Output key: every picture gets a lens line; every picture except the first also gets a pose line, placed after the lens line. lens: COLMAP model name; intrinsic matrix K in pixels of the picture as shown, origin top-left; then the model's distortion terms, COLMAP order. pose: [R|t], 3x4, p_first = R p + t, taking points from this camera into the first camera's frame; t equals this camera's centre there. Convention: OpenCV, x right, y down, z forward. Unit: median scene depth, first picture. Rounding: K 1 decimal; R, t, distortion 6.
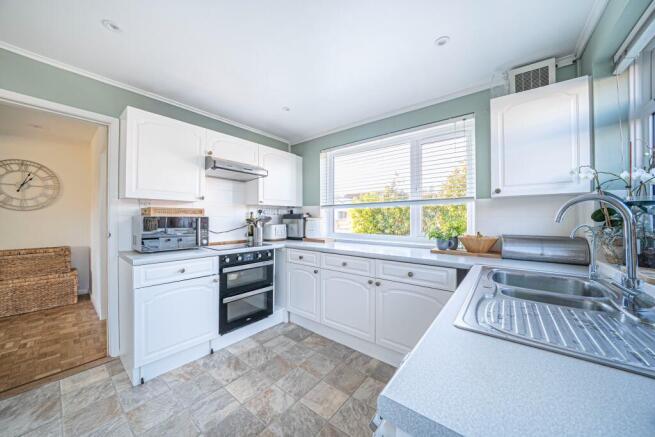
lens RADIAL K [[224.5, 0, 325.0], [0, 224.5, 217.3], [0, 0, 1]] dist [-0.021019, -0.000040]
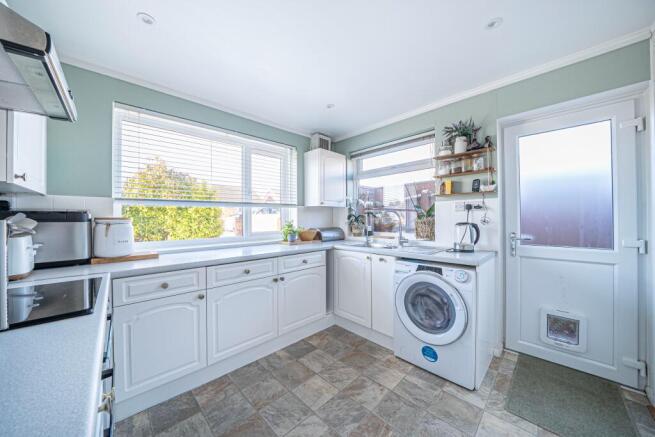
lens RADIAL K [[224.5, 0, 325.0], [0, 224.5, 217.3], [0, 0, 1]] dist [-0.021019, -0.000040]
pose [[0.130706, 0.004166, 0.991412, -0.860307], [0.002486, 0.999987, -0.004530, 0.001947], [-0.991418, 0.003056, 0.130694, 0.677390]]
